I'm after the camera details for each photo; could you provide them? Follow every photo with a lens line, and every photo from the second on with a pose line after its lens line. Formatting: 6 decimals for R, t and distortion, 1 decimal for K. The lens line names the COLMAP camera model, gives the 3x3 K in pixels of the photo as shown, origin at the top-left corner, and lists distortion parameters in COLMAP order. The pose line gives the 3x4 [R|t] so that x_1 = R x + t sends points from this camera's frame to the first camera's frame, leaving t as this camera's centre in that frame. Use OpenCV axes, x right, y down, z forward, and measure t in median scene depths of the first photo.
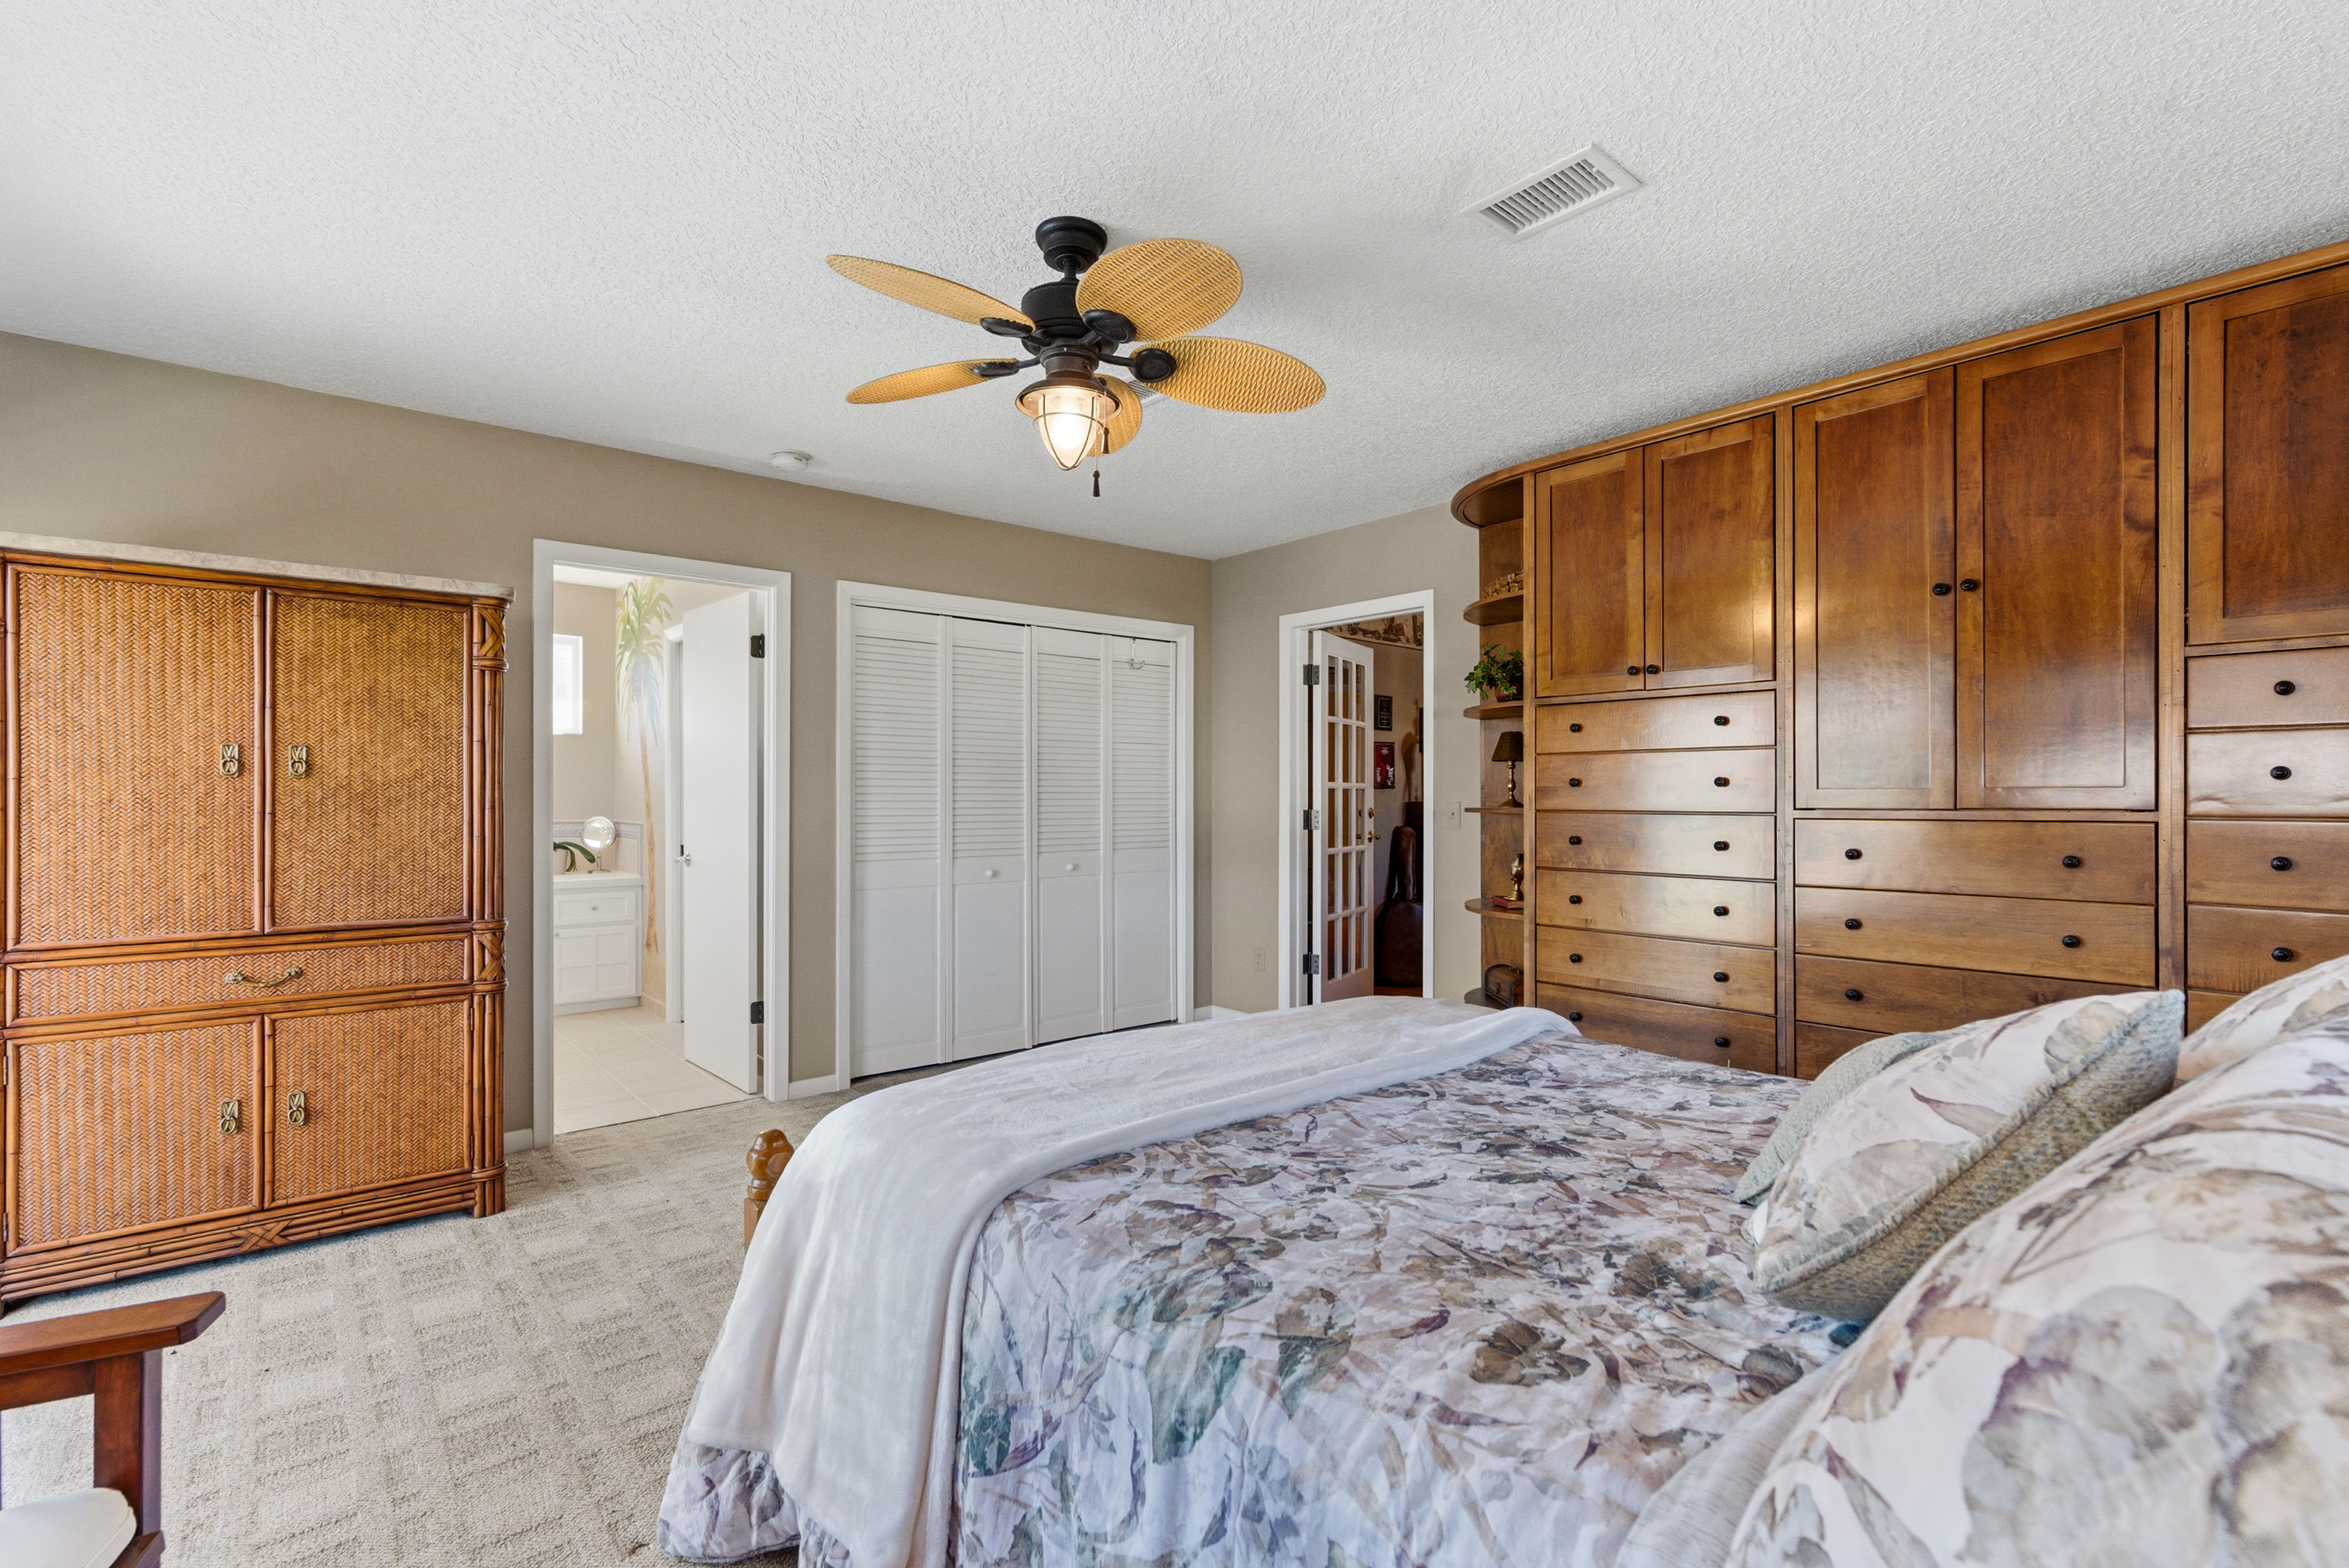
lens RADIAL K [[1056.3, 0, 1171.2], [0, 1056.3, 790.7], [0, 0, 1]] dist [-0.000497, 0.000677]
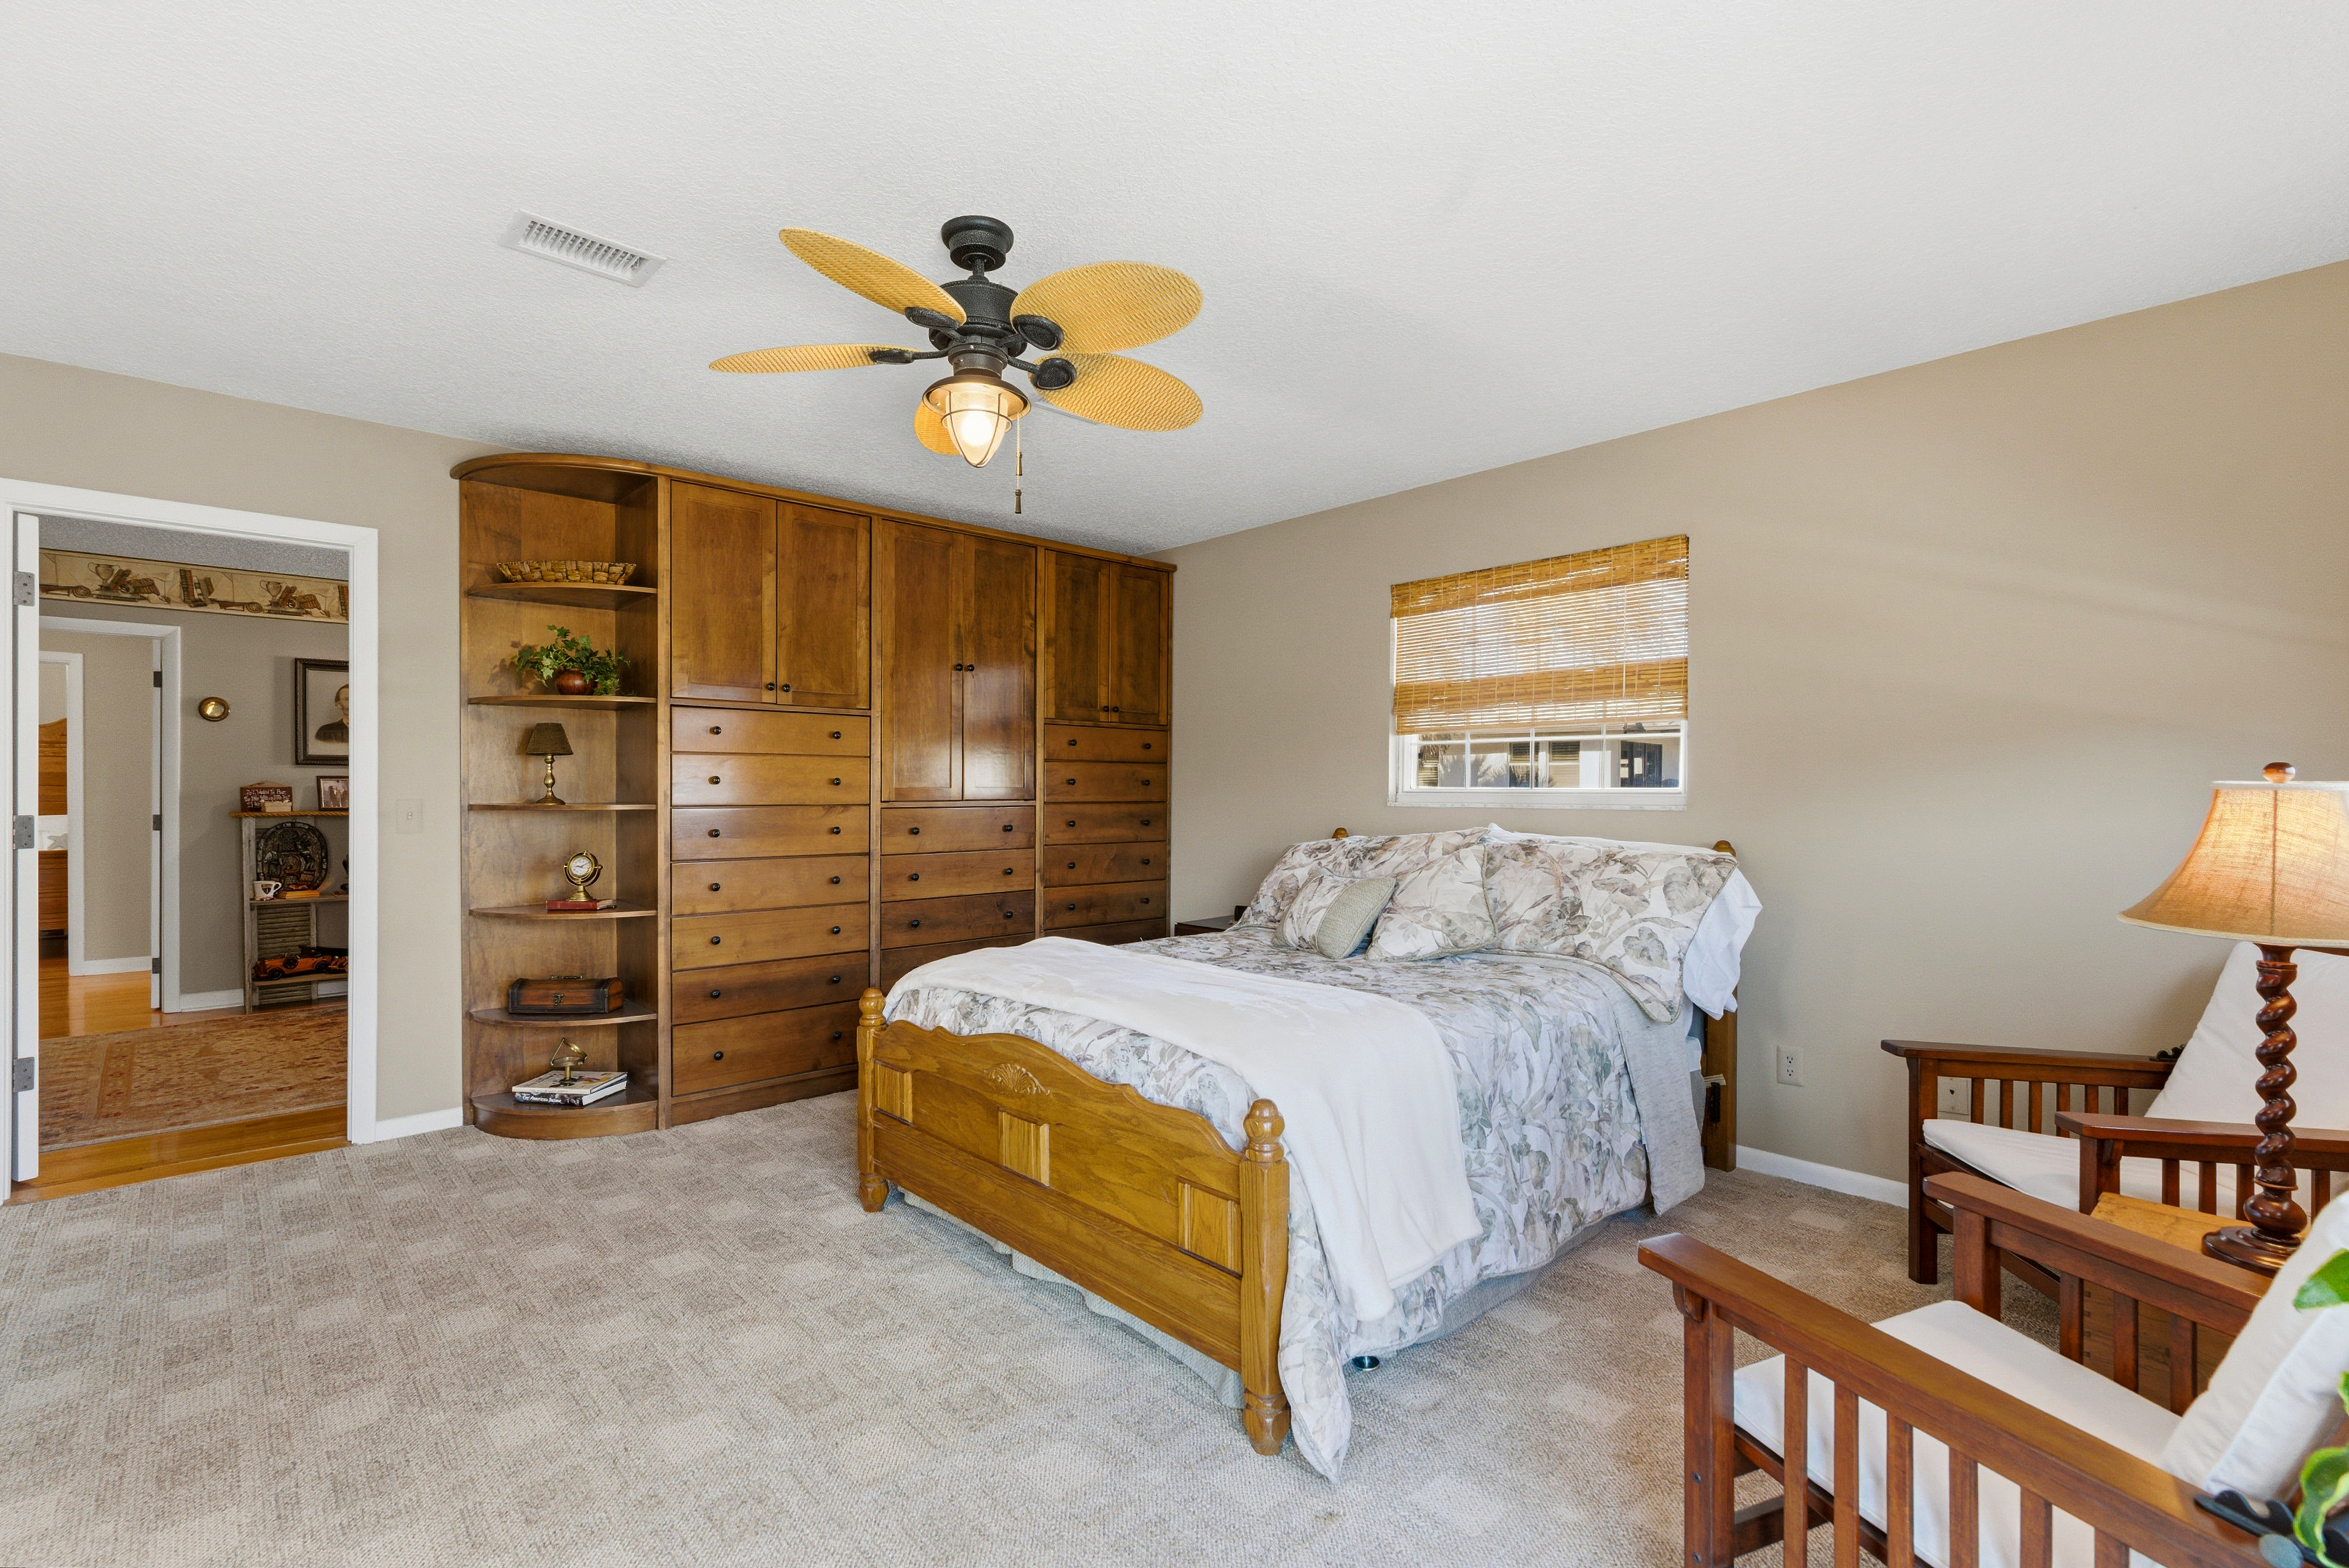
lens RADIAL K [[1056.3, 0, 1171.2], [0, 1056.3, 790.7], [0, 0, 1]] dist [-0.000497, 0.000677]
pose [[-0.034282, -0.000226, 0.999412, -0.809450], [-0.006151, 0.999981, 0.000016, -0.000283], [-0.999393, -0.006146, -0.034283, 0.628958]]
